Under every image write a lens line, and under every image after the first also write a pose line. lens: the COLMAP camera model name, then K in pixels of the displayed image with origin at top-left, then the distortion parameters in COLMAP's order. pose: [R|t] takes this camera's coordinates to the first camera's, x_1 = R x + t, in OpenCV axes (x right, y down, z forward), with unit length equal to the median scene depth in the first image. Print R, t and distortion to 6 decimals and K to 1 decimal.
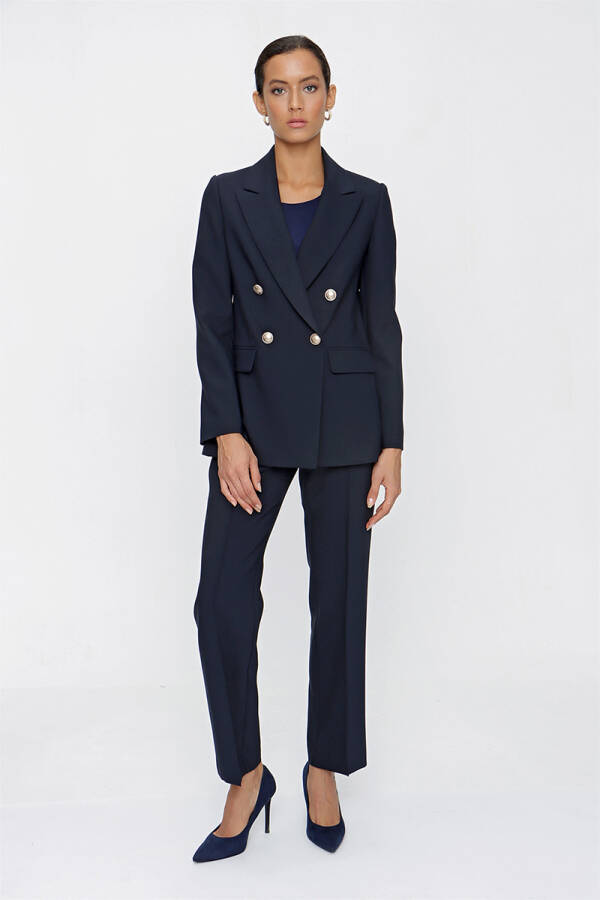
lens RADIAL K [[1129.4, 0, 300.0], [0, 1129.4, 450.0], [0, 0, 1]] dist [-0.394297, 0.010475]
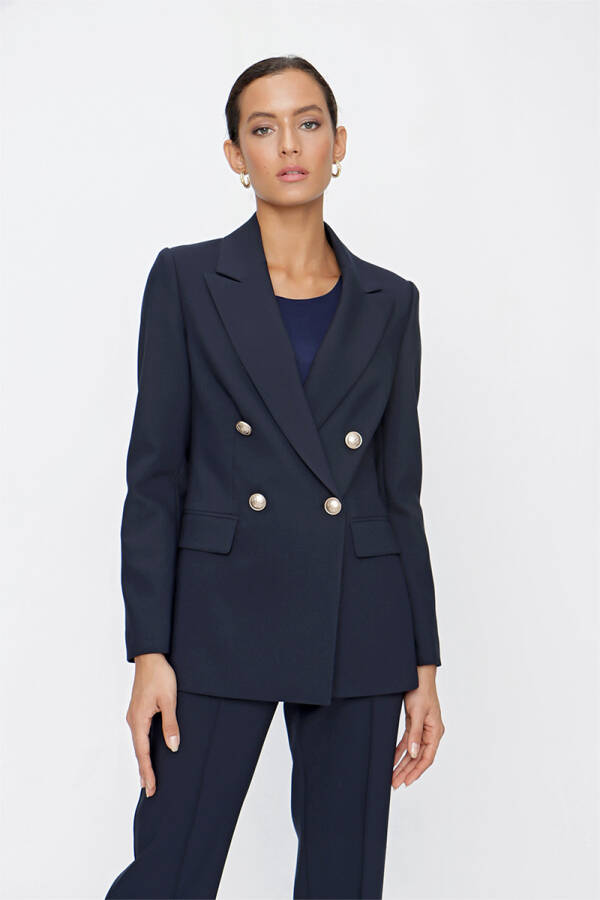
lens RADIAL K [[1443.7, 0, 300.0], [0, 1443.7, 450.0], [0, 0, 1]] dist [-0.315467, -0.010082]
pose [[0.999586, -0.028032, 0.006416, -0.007761], [0.028656, 0.989618, -0.140838, -0.012849], [-0.002401, 0.140964, 0.990012, 0.158522]]
